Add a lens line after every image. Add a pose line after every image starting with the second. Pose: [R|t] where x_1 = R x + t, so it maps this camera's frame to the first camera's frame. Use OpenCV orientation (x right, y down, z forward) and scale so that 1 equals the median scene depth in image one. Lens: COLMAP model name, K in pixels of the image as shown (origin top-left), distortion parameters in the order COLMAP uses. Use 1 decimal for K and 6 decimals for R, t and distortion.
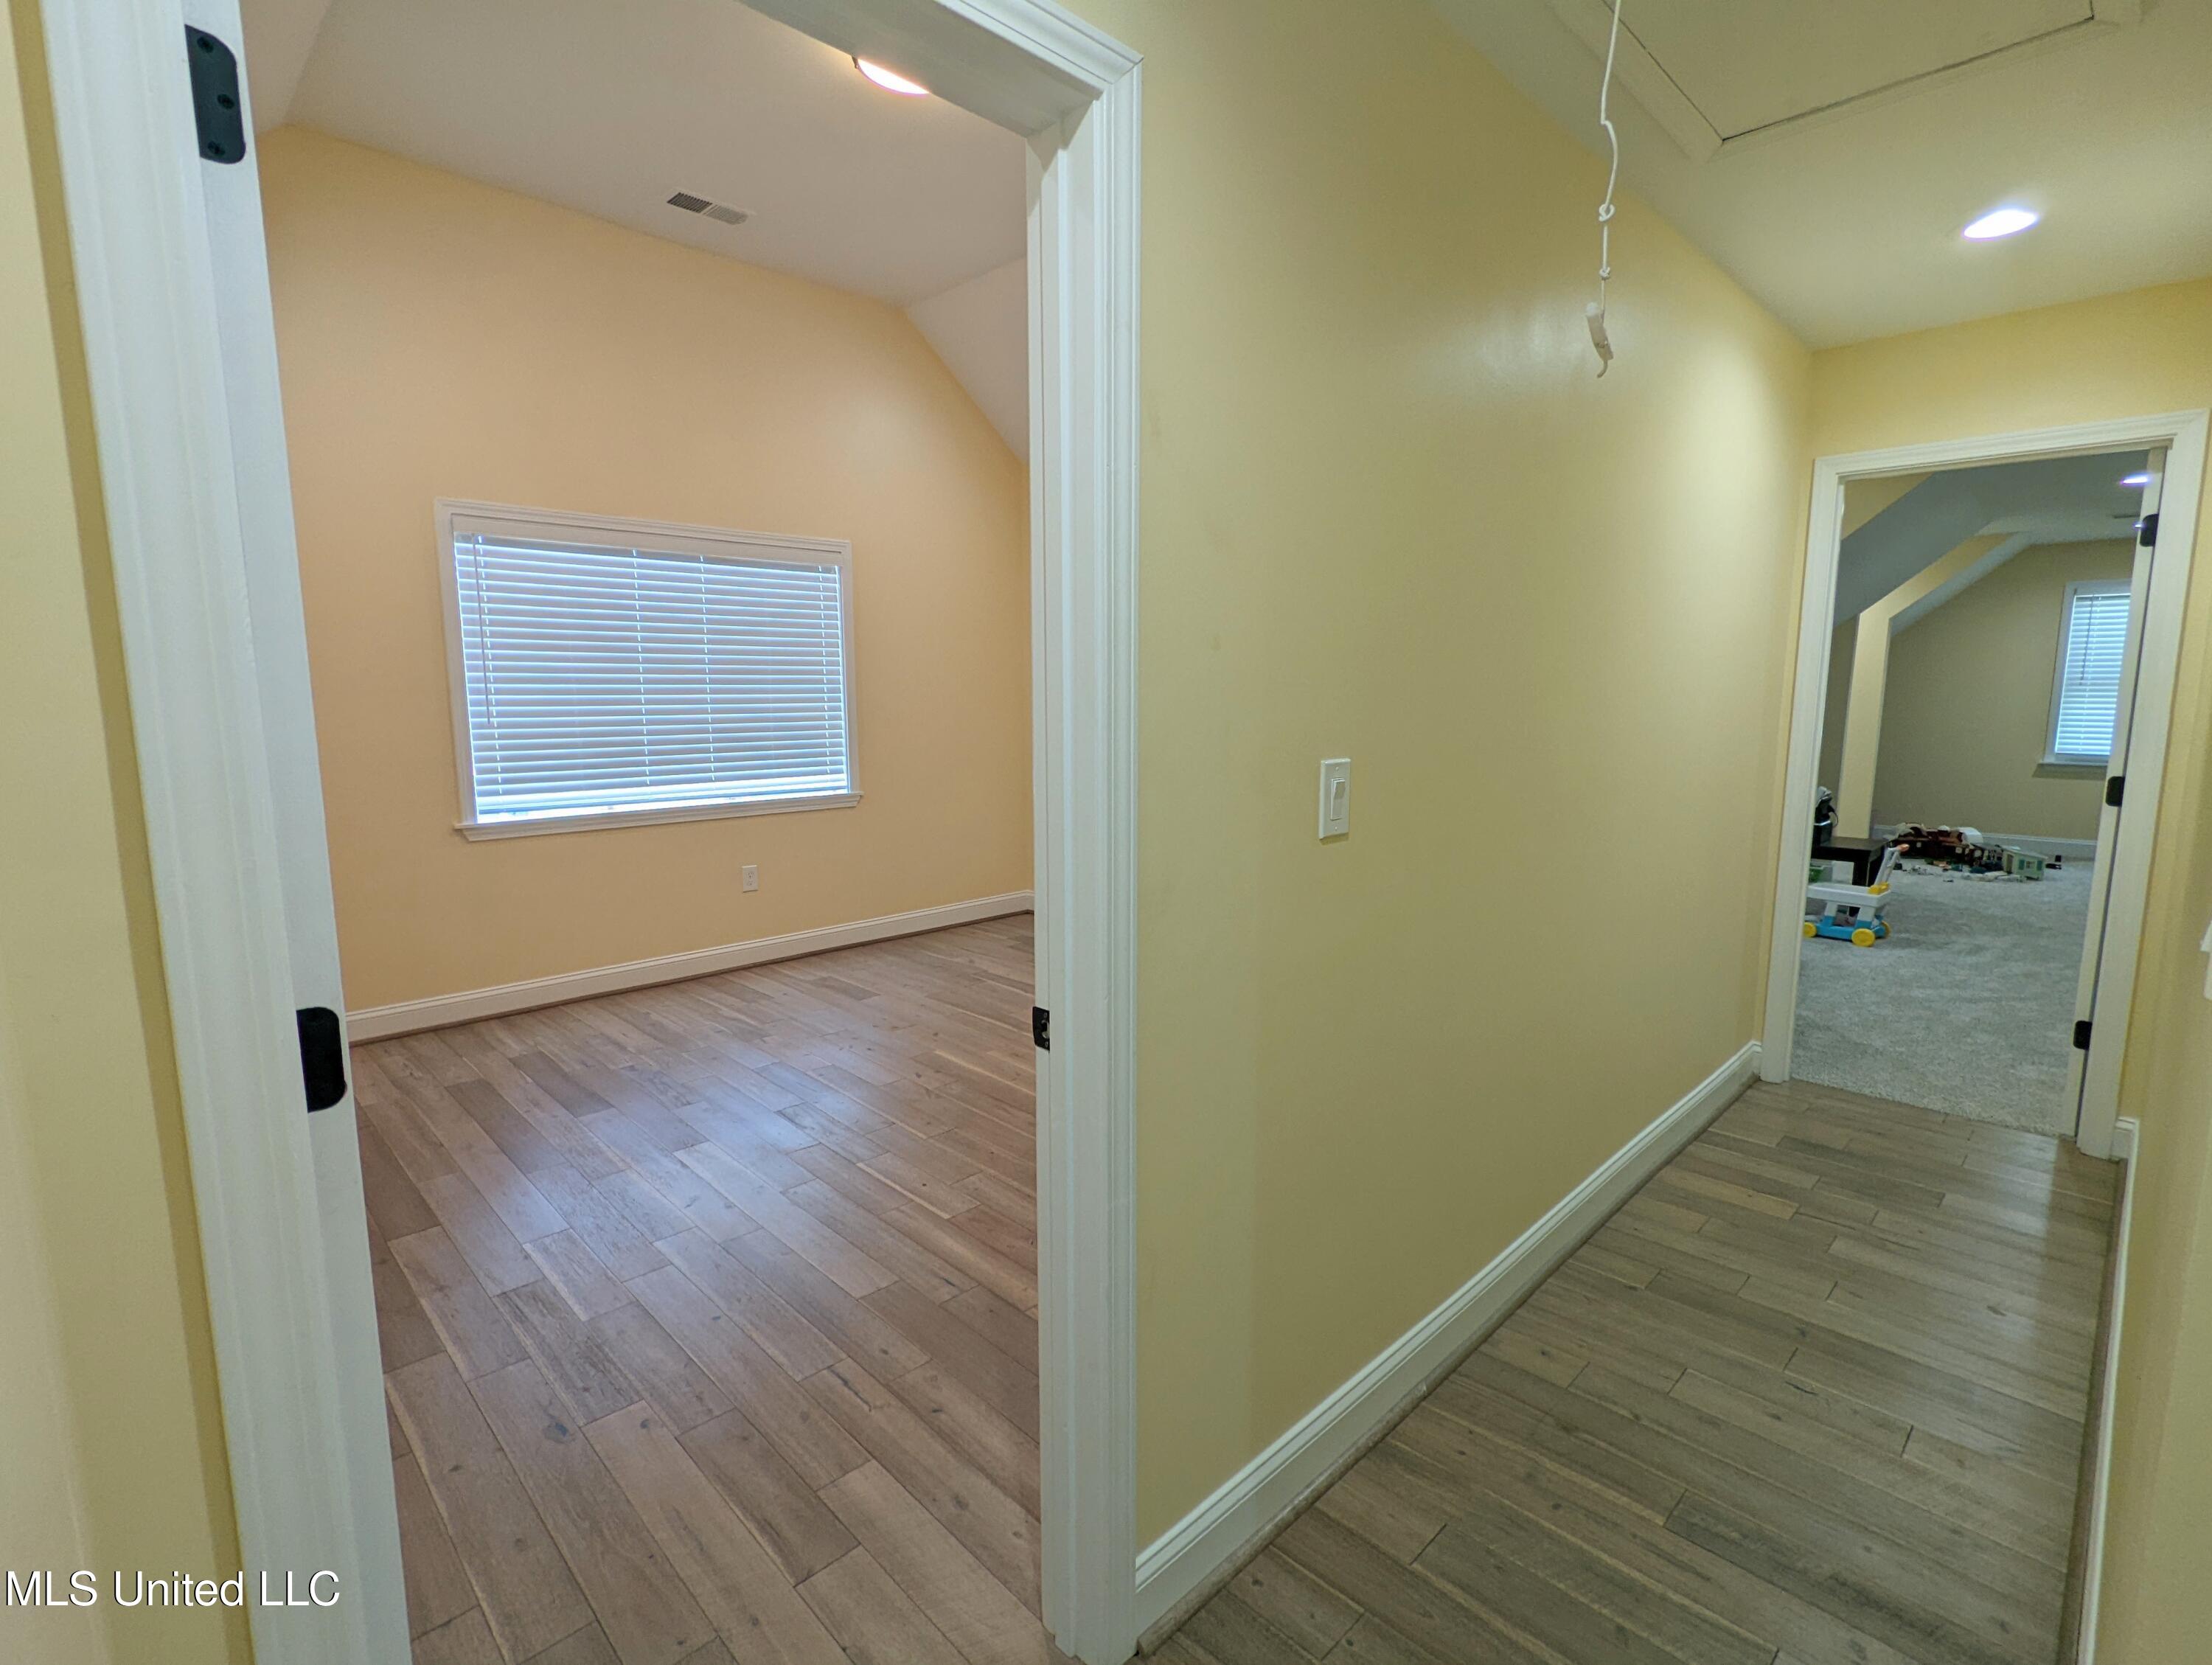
lens RADIAL K [[1051.5, 0, 1102.9], [0, 1051.5, 838.5], [0, 0, 1]] dist [-0.003576, -0.000119]
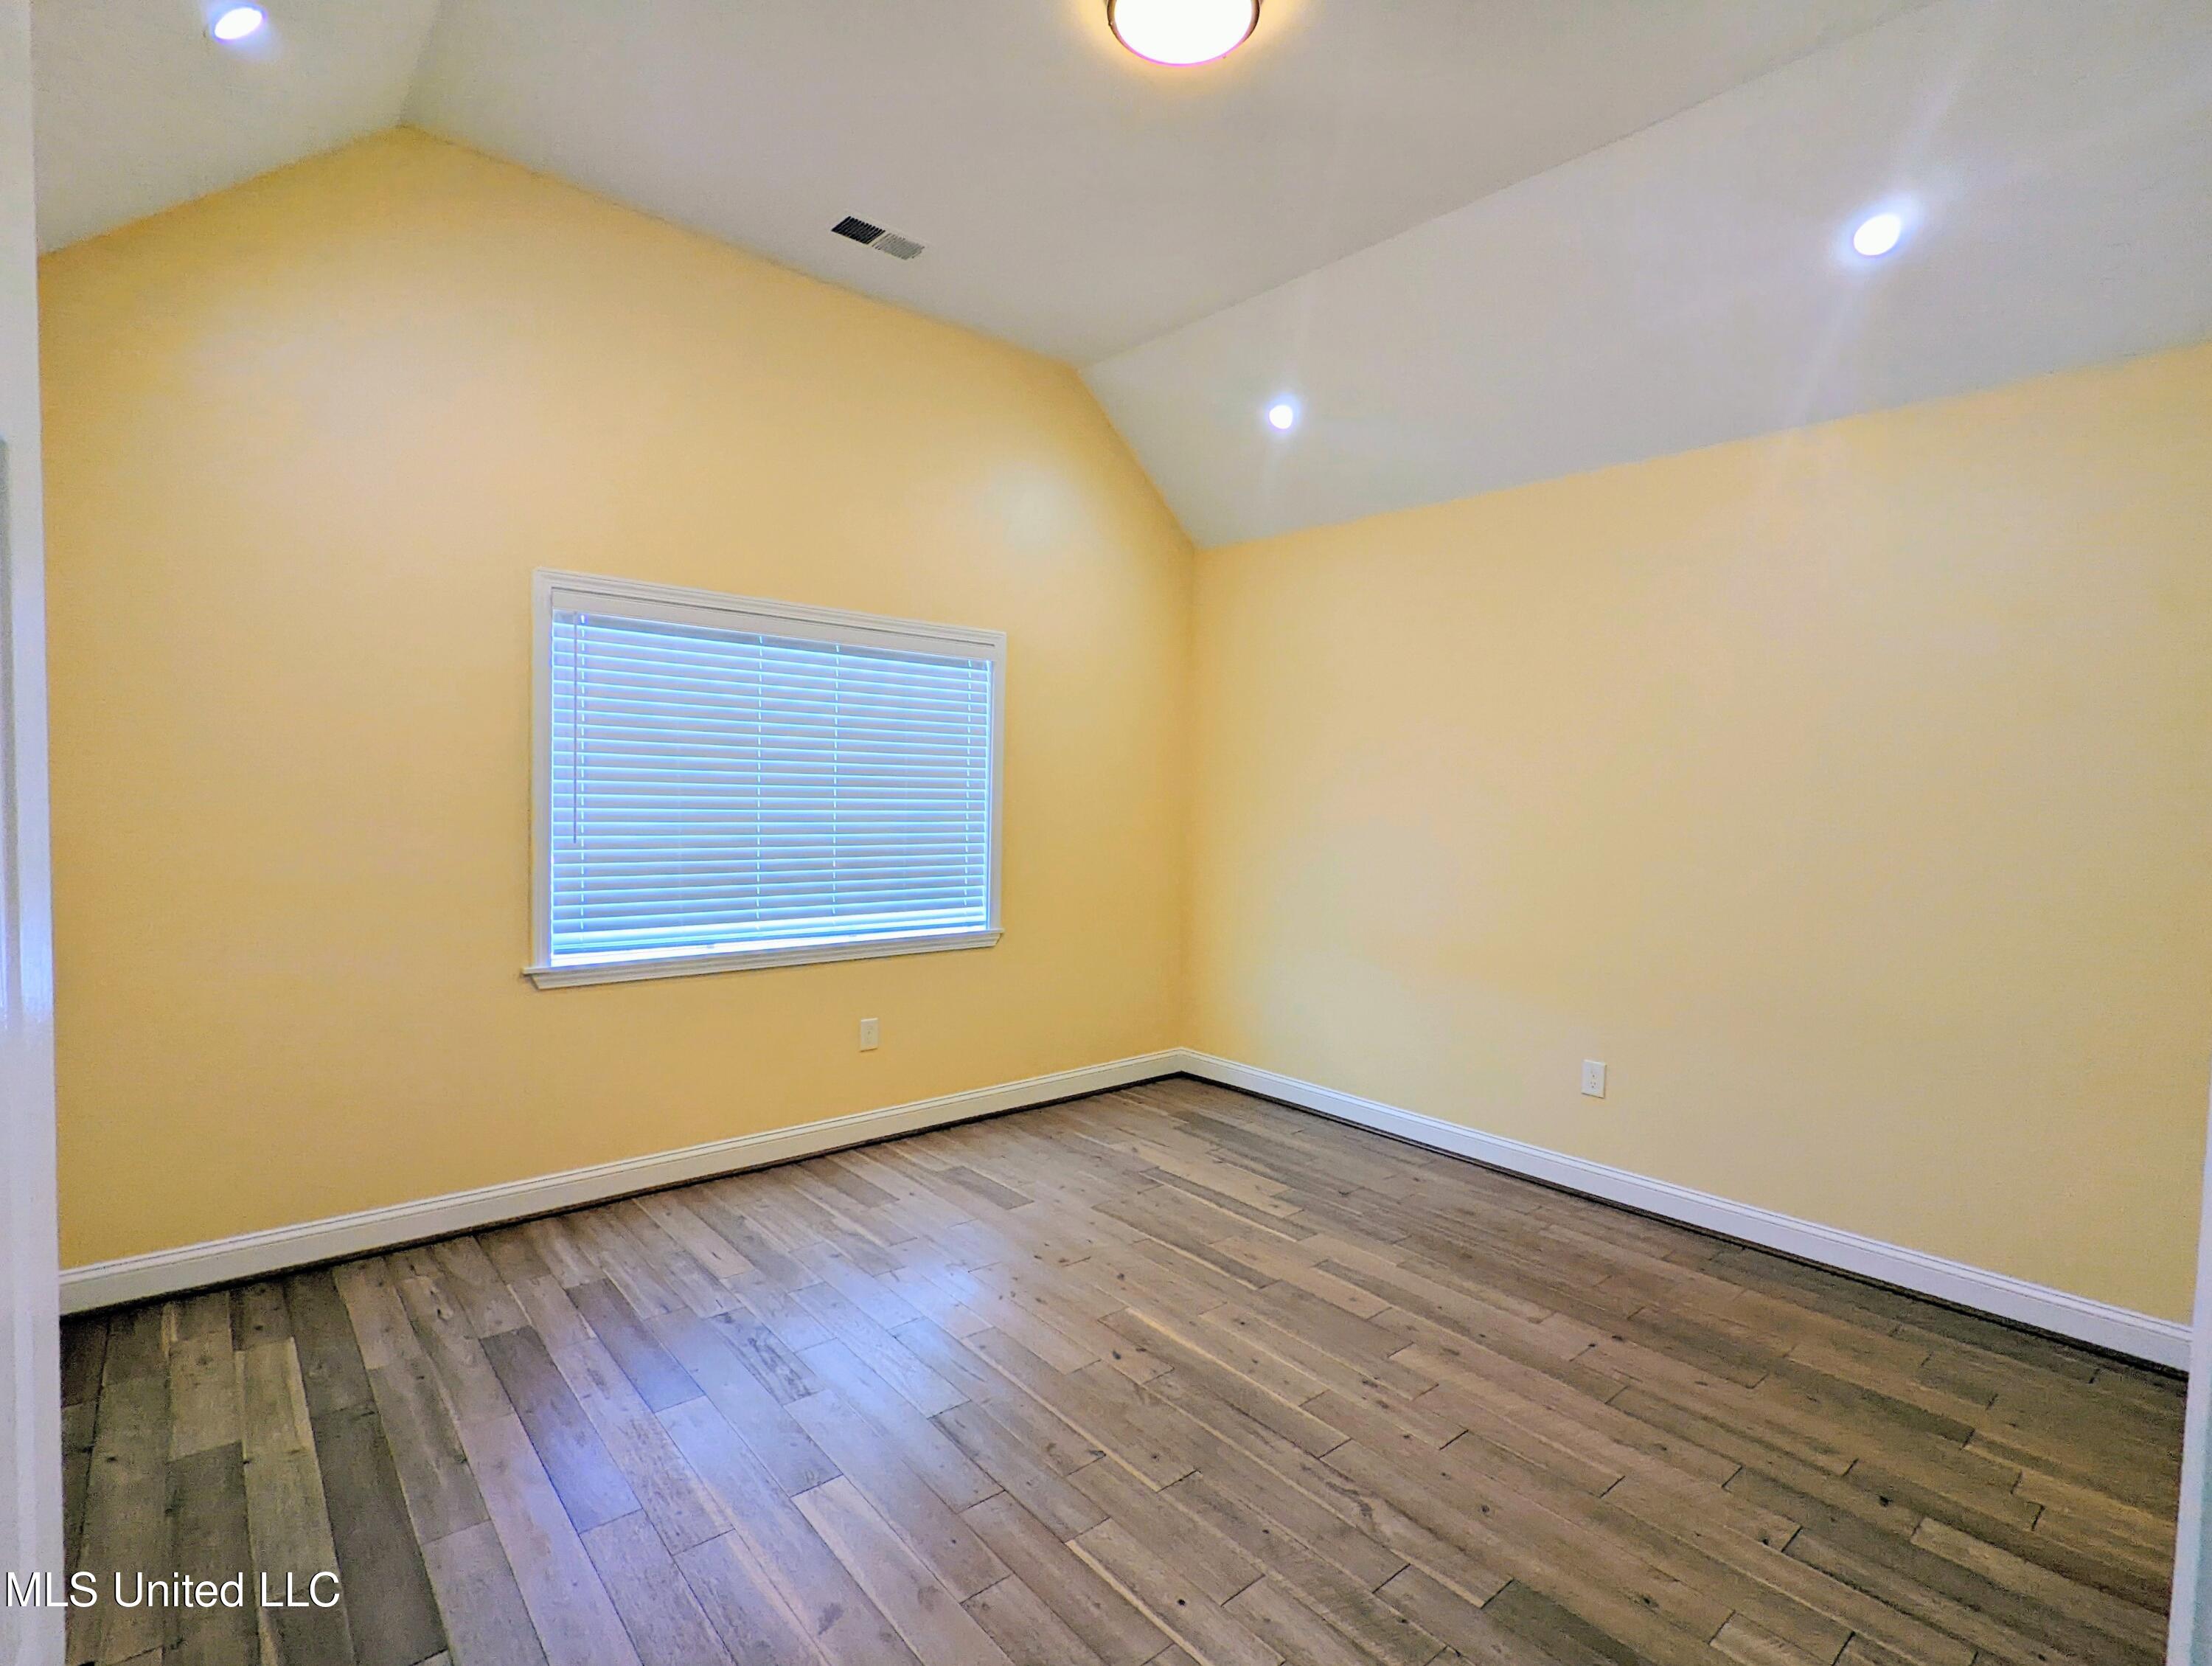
lens RADIAL K [[1078.0, 0, 1105.8], [0, 1078.0, 839.9], [0, 0, 1]] dist [-0.000443, -0.000243]
pose [[0.997741, 0.030153, -0.060028, -0.130494], [-0.035750, 0.994886, -0.094461, -0.048566], [0.056872, 0.096393, 0.993717, 0.203697]]
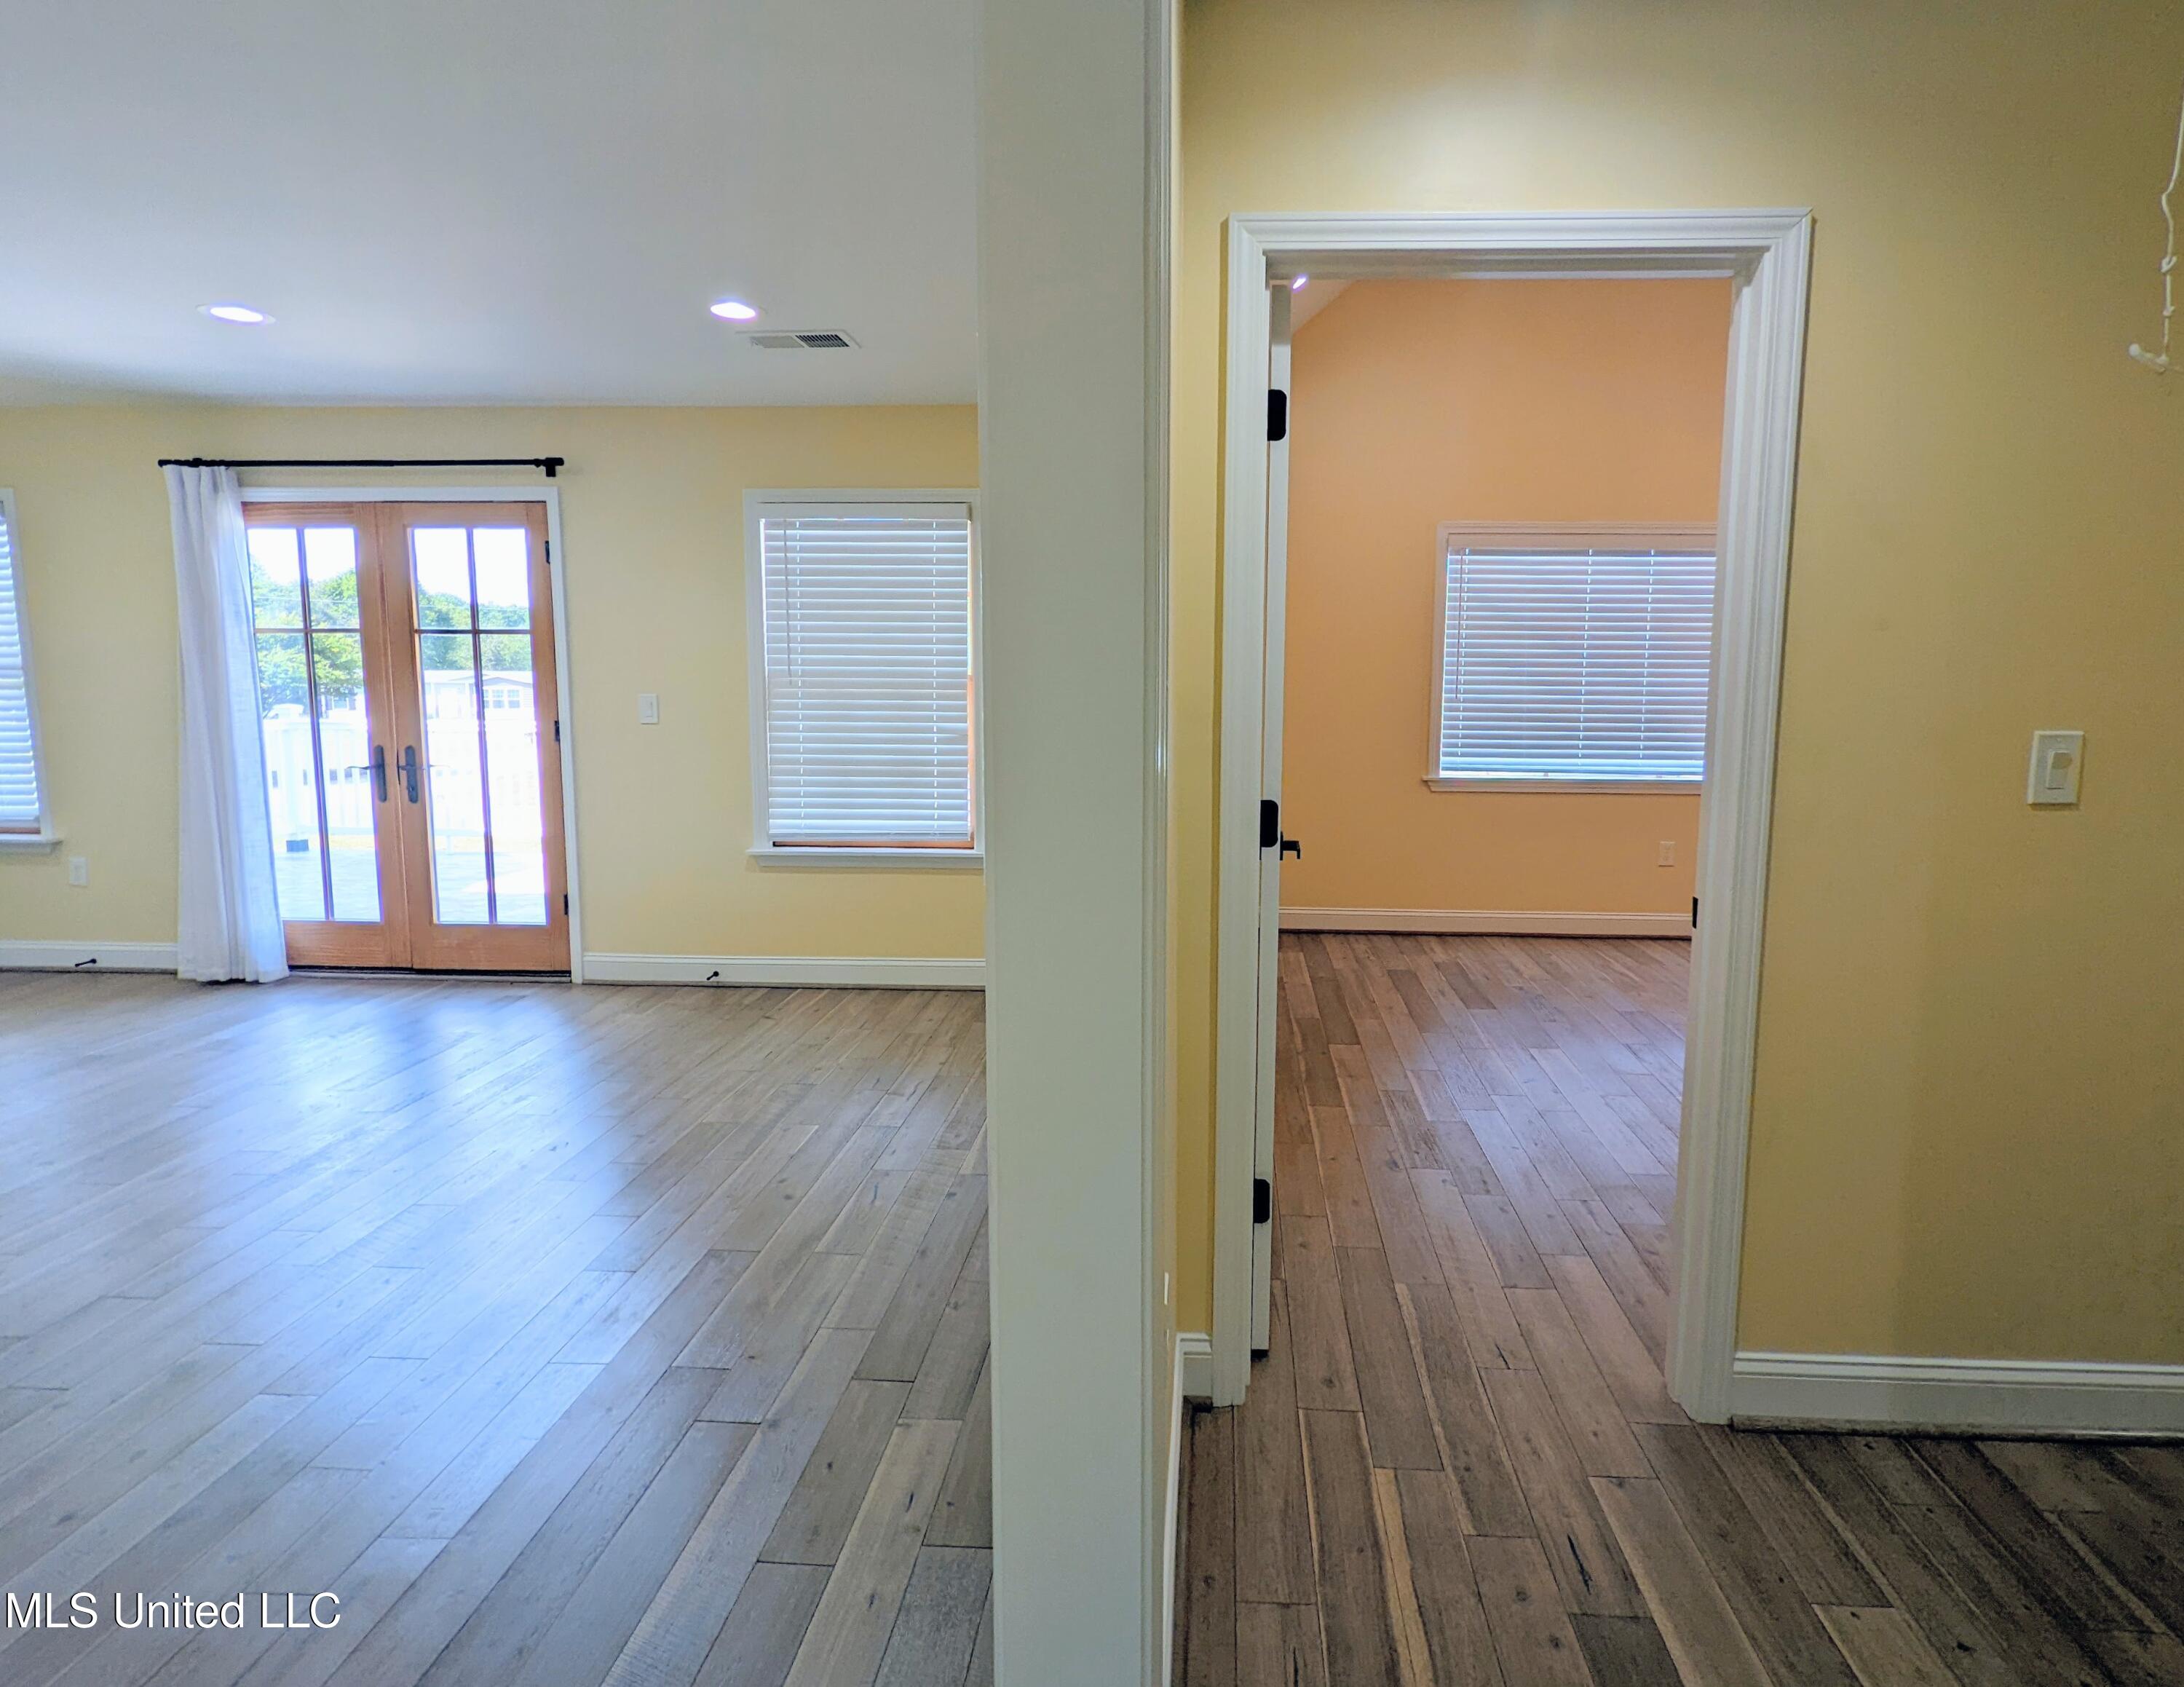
lens RADIAL K [[1137.4, 0, 1158.6], [0, 1137.4, 804.6], [0, 0, 1]] dist [0.001386, 0.001601]
pose [[0.675774, 0.090365, -0.731549, 0.178138], [-0.112463, 0.993477, 0.018831, 0.030750], [0.728479, 0.069547, 0.681529, -0.171356]]
